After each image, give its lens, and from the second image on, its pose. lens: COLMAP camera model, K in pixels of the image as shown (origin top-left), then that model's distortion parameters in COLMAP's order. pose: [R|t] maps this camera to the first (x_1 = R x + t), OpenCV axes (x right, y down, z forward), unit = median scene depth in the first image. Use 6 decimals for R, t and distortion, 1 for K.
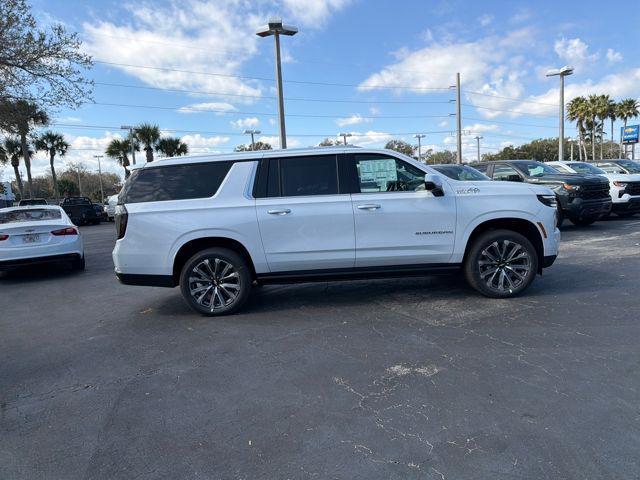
lens RADIAL K [[460.7, 0, 317.4], [0, 460.7, 242.8], [0, 0, 1]] dist [0.059299, -0.081088]
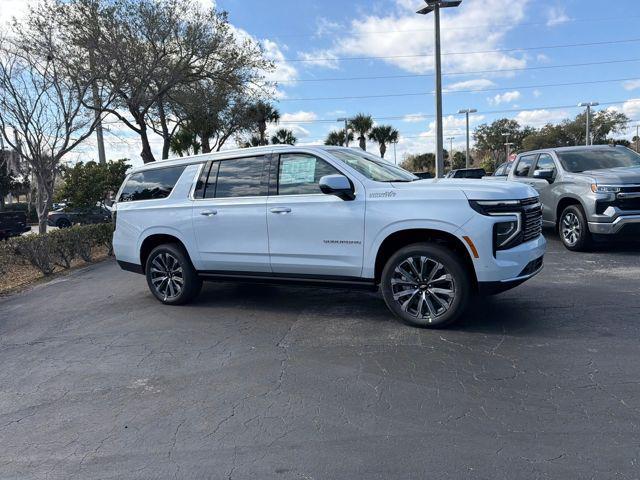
lens RADIAL K [[460.7, 0, 317.4], [0, 460.7, 242.8], [0, 0, 1]] dist [0.059299, -0.081088]
pose [[0.859179, 0.060662, -0.508066, 0.626684], [-0.041303, 0.997929, 0.049303, -0.058304], [0.510005, -0.021376, 0.859906, 0.214145]]
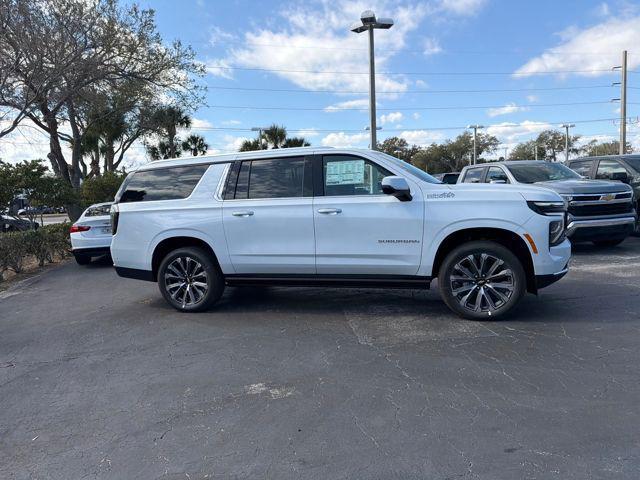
lens RADIAL K [[460.0, 0, 317.3], [0, 460.0, 240.3], [0, 0, 1]] dist [0.054494, -0.061651]
pose [[0.953030, 0.041512, -0.300017, 0.353879], [-0.039956, 0.999137, 0.011322, -0.026169], [0.300228, 0.001197, 0.953867, 0.088169]]
